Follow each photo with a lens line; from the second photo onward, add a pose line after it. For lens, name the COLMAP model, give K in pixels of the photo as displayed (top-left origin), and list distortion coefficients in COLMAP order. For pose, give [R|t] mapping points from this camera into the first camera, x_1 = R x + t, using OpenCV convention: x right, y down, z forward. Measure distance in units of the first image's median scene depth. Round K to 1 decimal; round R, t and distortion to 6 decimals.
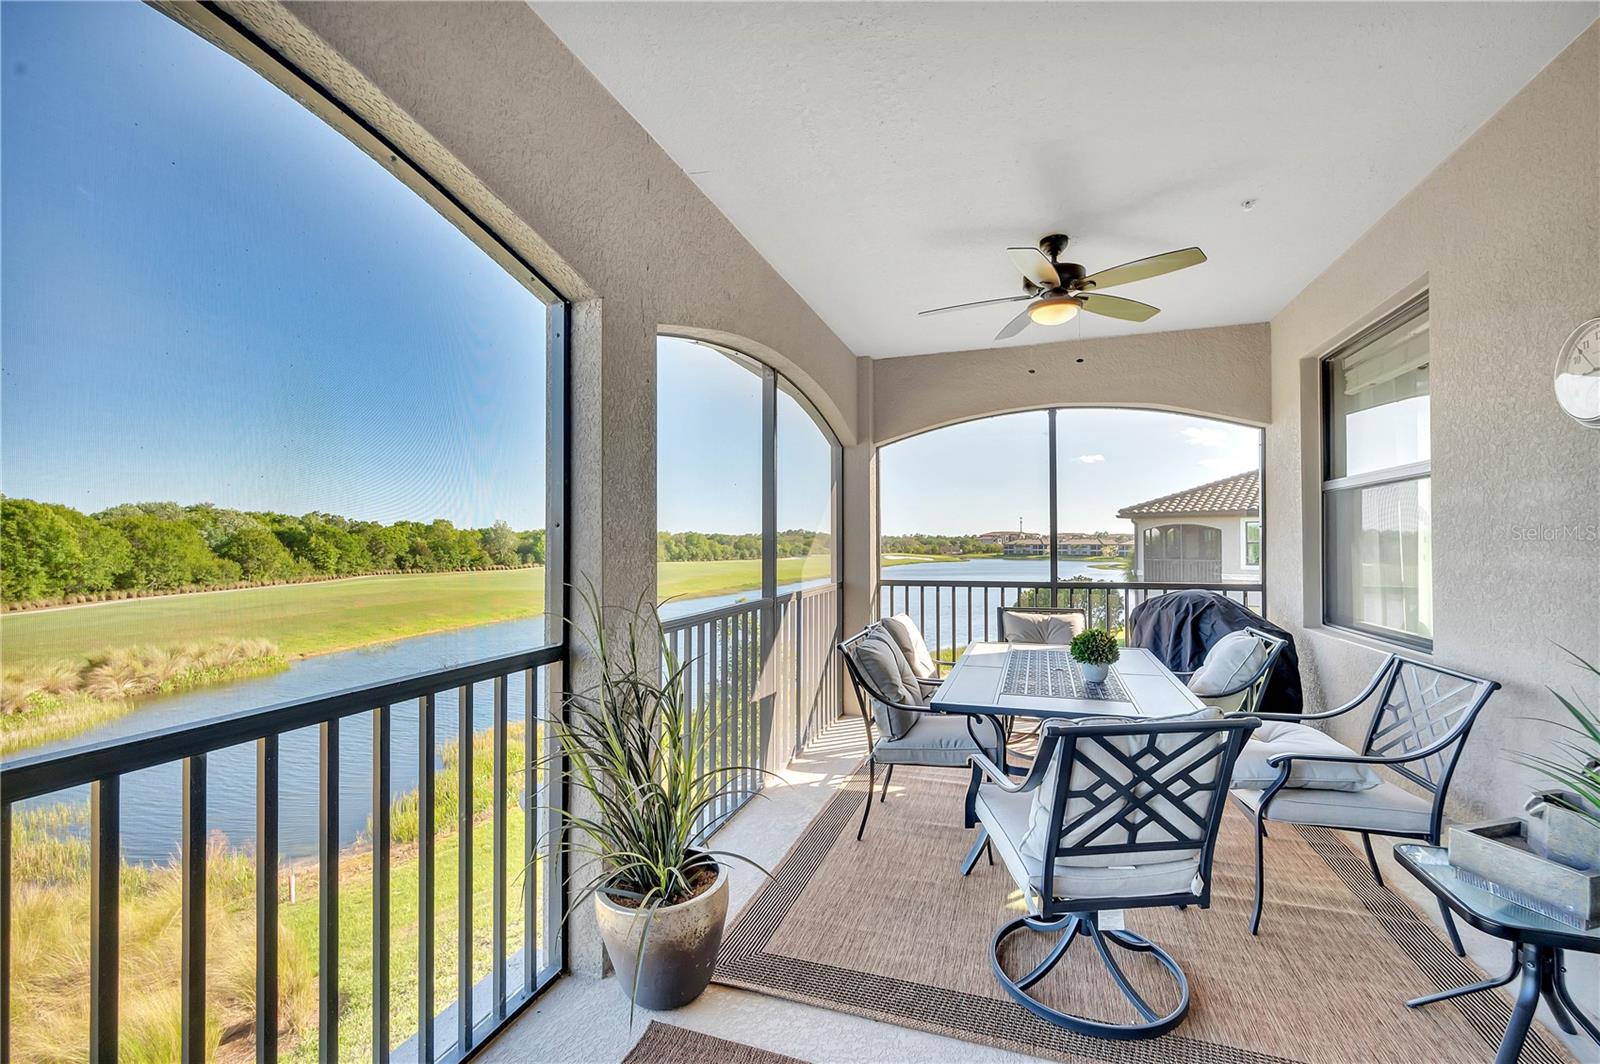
lens RADIAL K [[669.2, 0, 792.8], [0, 669.2, 534.9], [0, 0, 1]] dist [-0.001925, -0.000650]
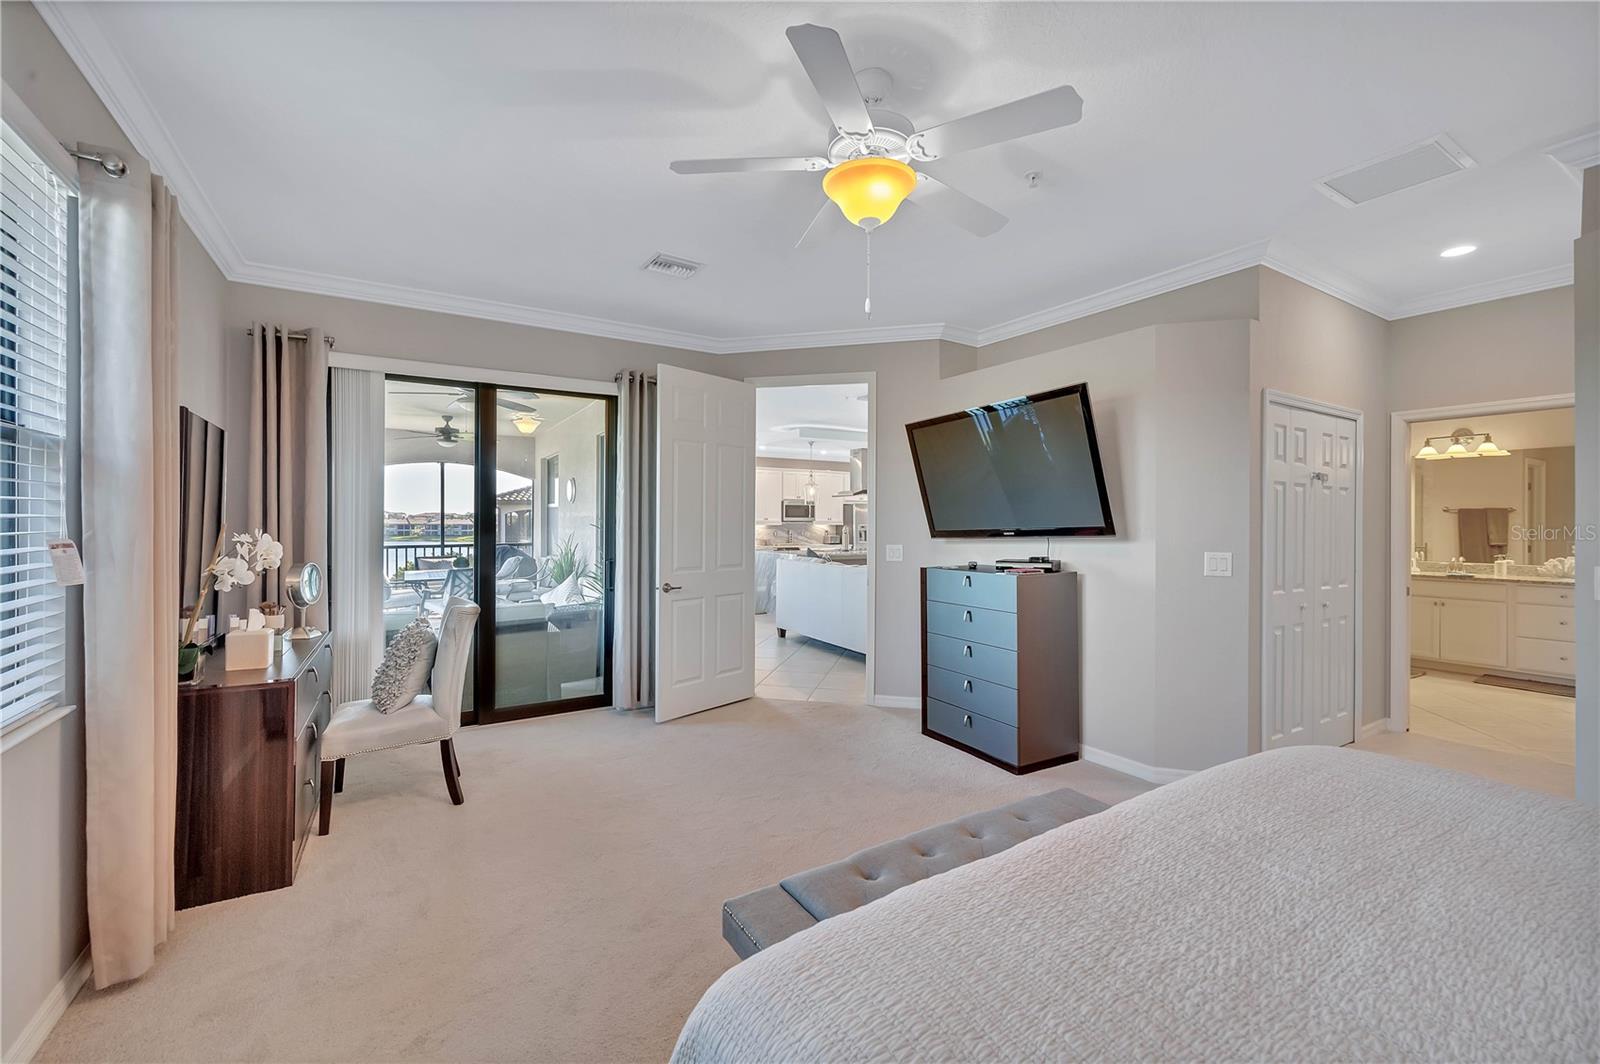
lens RADIAL K [[669.2, 0, 801.4], [0, 669.2, 526.5], [0, 0, 1]] dist [-0.001925, -0.000650]
pose [[0.631087, -0.002648, 0.775708, -0.669345], [-0.011149, 0.999860, 0.012484, -0.032754], [-0.775632, -0.016527, 0.630969, -1.520222]]
